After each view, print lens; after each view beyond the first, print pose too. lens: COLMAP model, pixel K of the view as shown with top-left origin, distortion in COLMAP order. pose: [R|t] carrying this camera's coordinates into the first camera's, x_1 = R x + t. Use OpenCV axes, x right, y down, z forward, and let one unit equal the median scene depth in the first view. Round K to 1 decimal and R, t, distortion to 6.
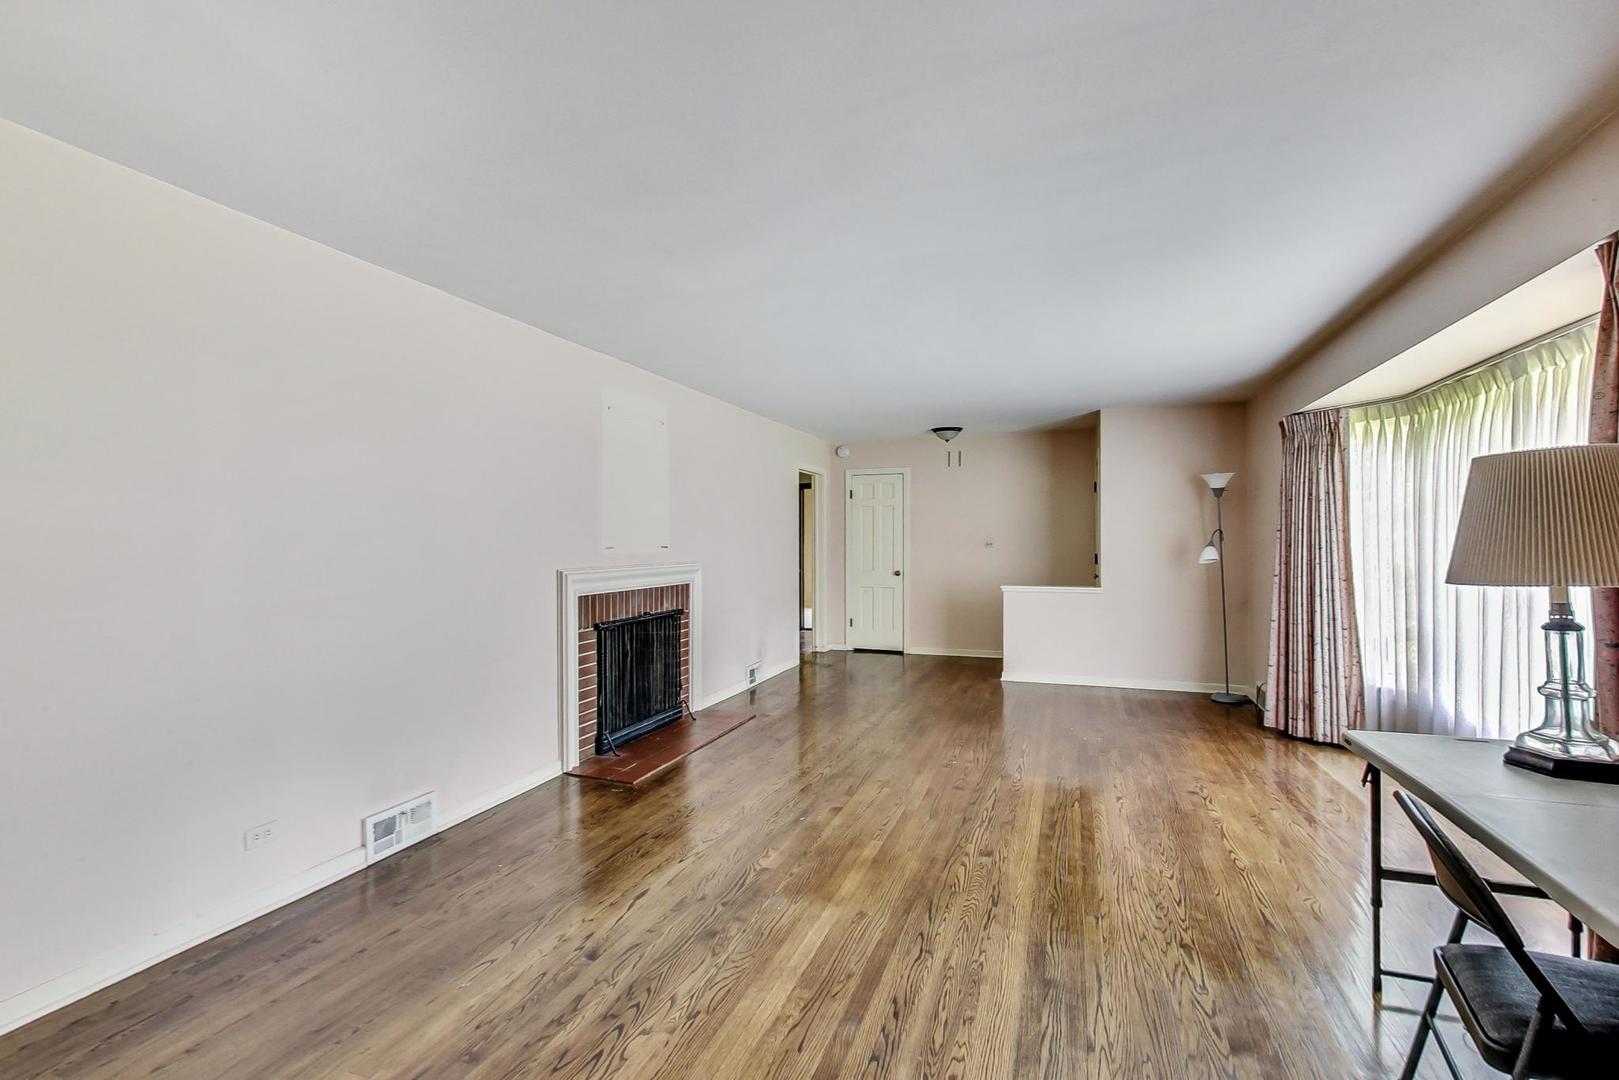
lens RADIAL K [[723.4, 0, 809.5], [0, 723.4, 540.0], [0, 0, 1]] dist [-0.000421, 0.000068]
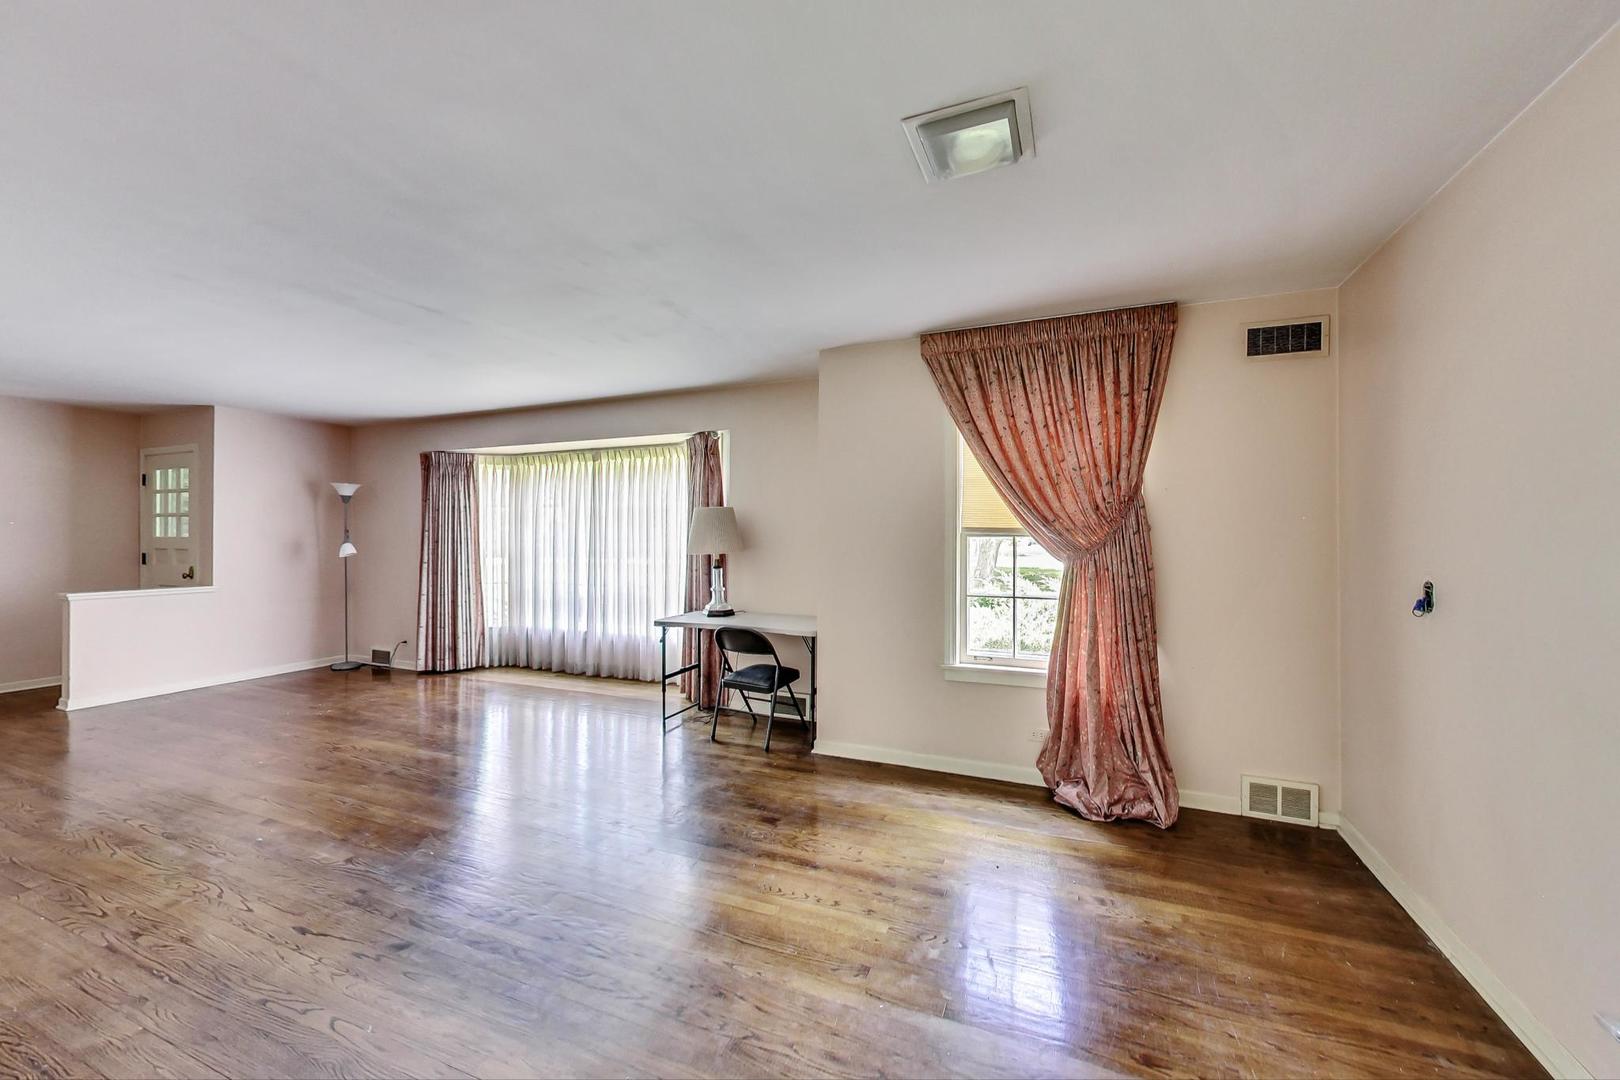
lens RADIAL K [[624.8, 0, 813.8], [0, 624.8, 537.0], [0, 0, 1]] dist [-0.000514, -0.000125]
pose [[0.039836, 0.003564, 0.999200, -0.575505], [-0.000173, 0.999994, -0.003560, 0.003044], [-0.999206, -0.000031, 0.039836, 0.197333]]
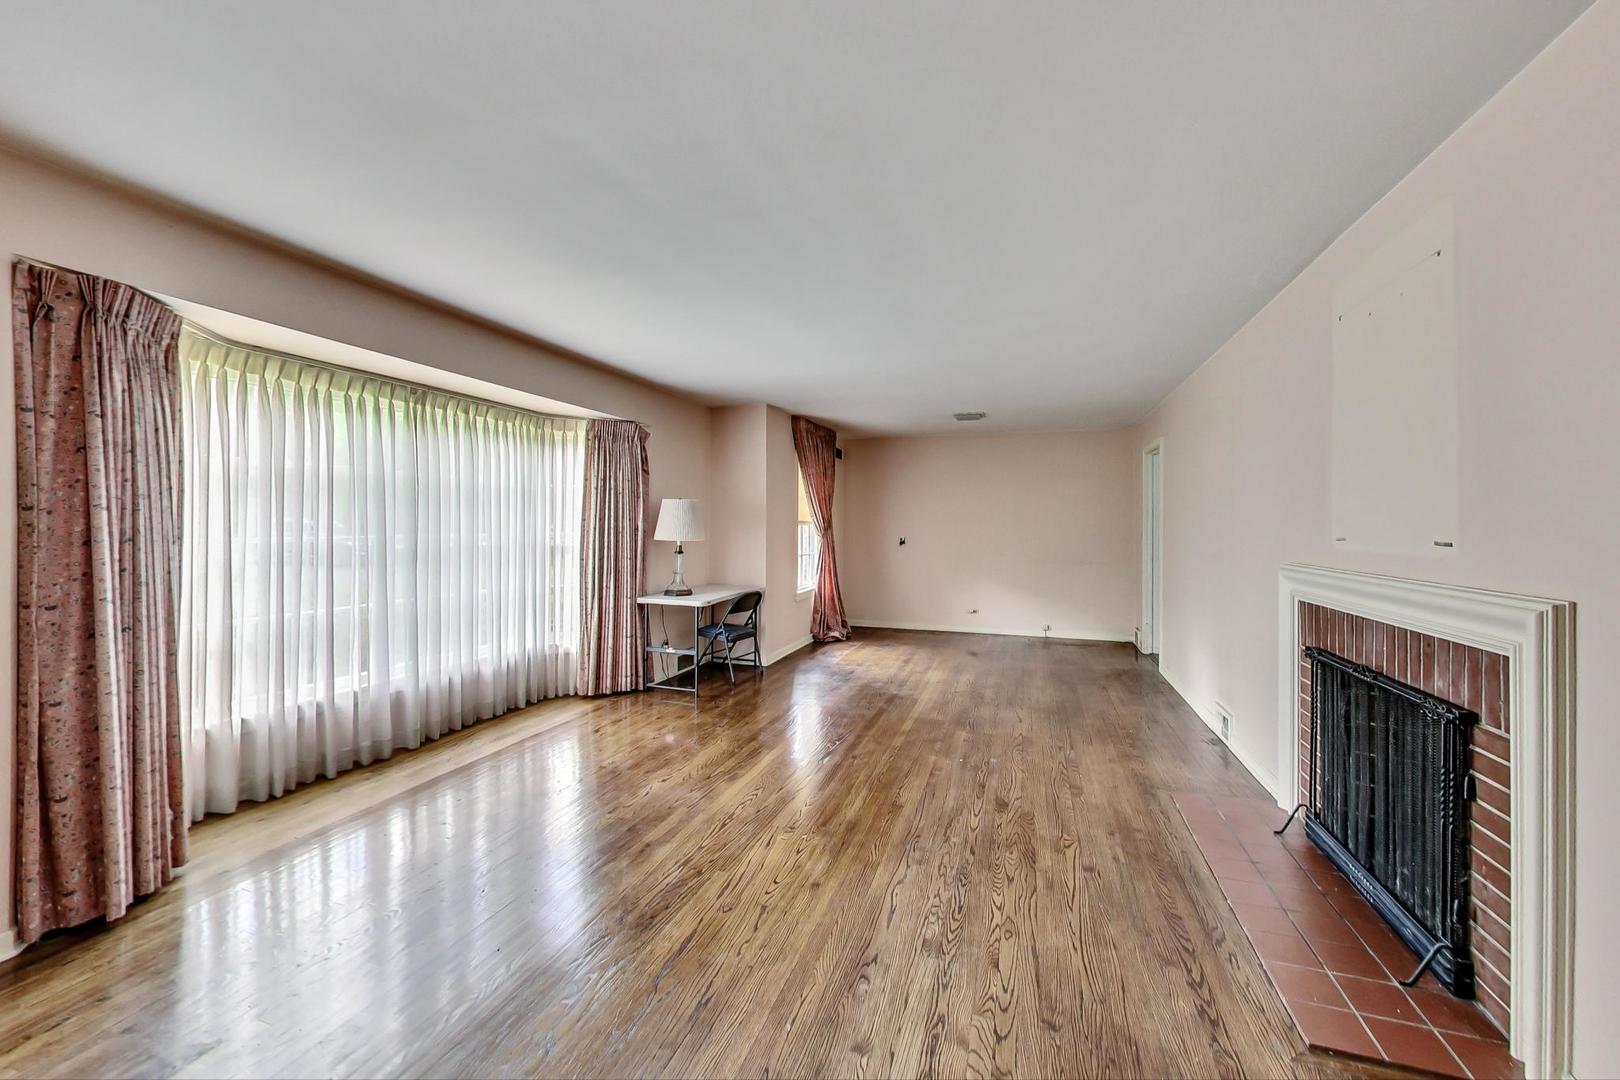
lens RADIAL K [[624.8, 0, 813.8], [0, 624.8, 537.0], [0, 0, 1]] dist [-0.000514, -0.000125]
pose [[-0.999489, -0.004064, -0.031705, 0.206958], [-0.004399, 0.999935, 0.010514, 0.003876], [0.031660, 0.010648, -0.999442, 1.563435]]
